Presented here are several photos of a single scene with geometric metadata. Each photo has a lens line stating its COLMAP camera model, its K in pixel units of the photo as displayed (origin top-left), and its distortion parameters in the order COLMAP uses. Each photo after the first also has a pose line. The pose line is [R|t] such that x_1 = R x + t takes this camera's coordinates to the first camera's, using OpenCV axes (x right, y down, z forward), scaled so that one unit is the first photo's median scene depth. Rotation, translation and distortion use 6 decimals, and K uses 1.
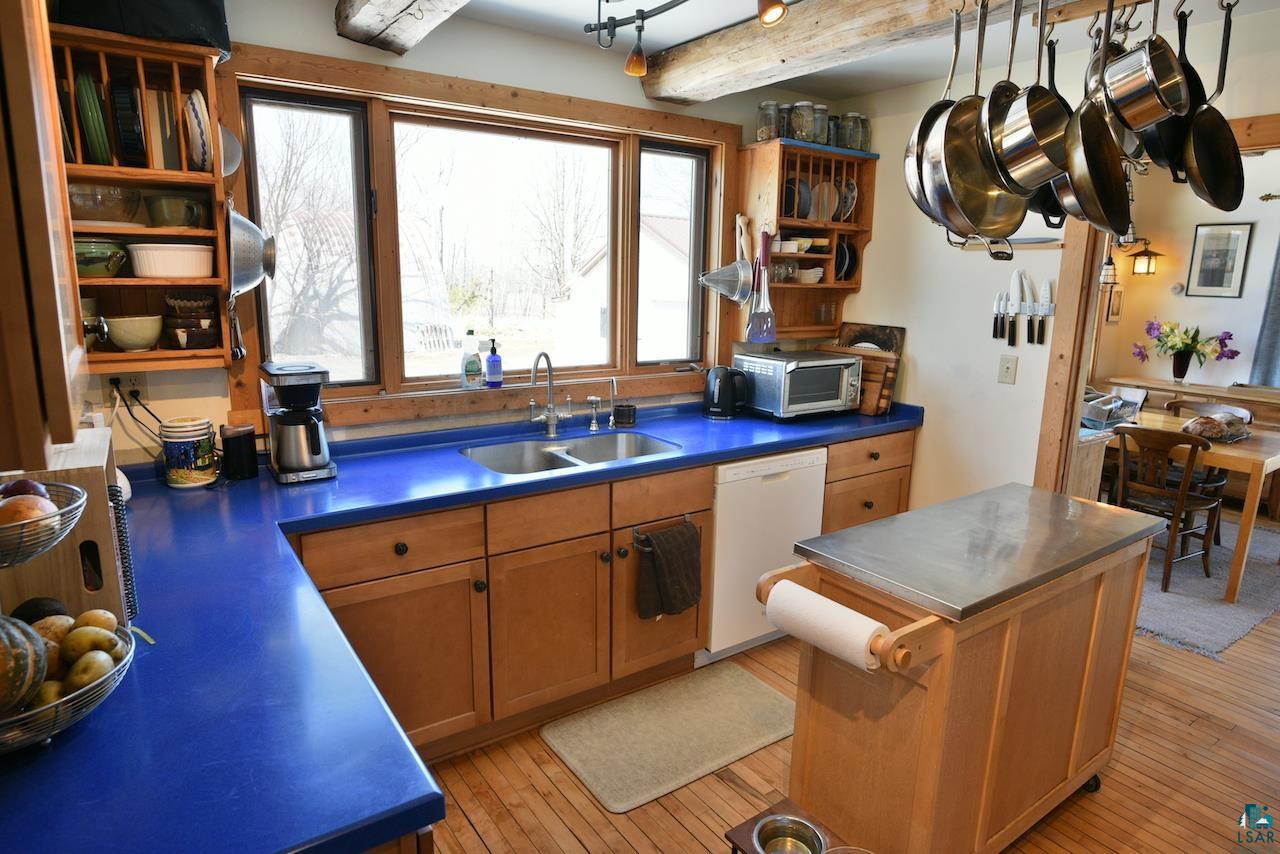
lens RADIAL K [[738.7, 0, 635.0], [0, 738.7, 427.2], [0, 0, 1]] dist [-0.037944, 0.016591]
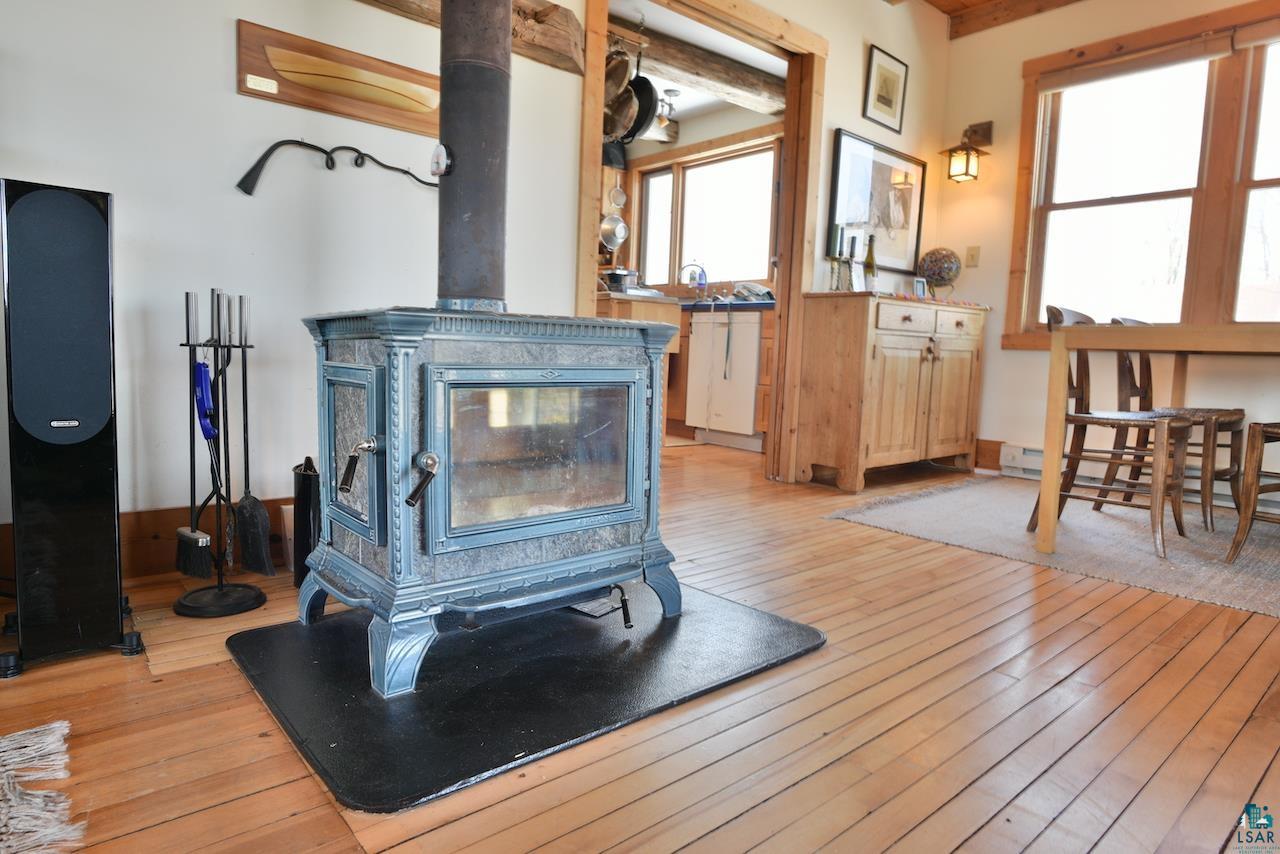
lens RADIAL K [[738.7, 0, 635.0], [0, 738.7, 427.2], [0, 0, 1]] dist [-0.037944, 0.016591]
pose [[0.101262, 0.093629, -0.990444, 1.867672], [-0.237426, 0.969069, 0.067335, 0.230466], [0.966113, 0.228339, 0.120360, 0.689848]]
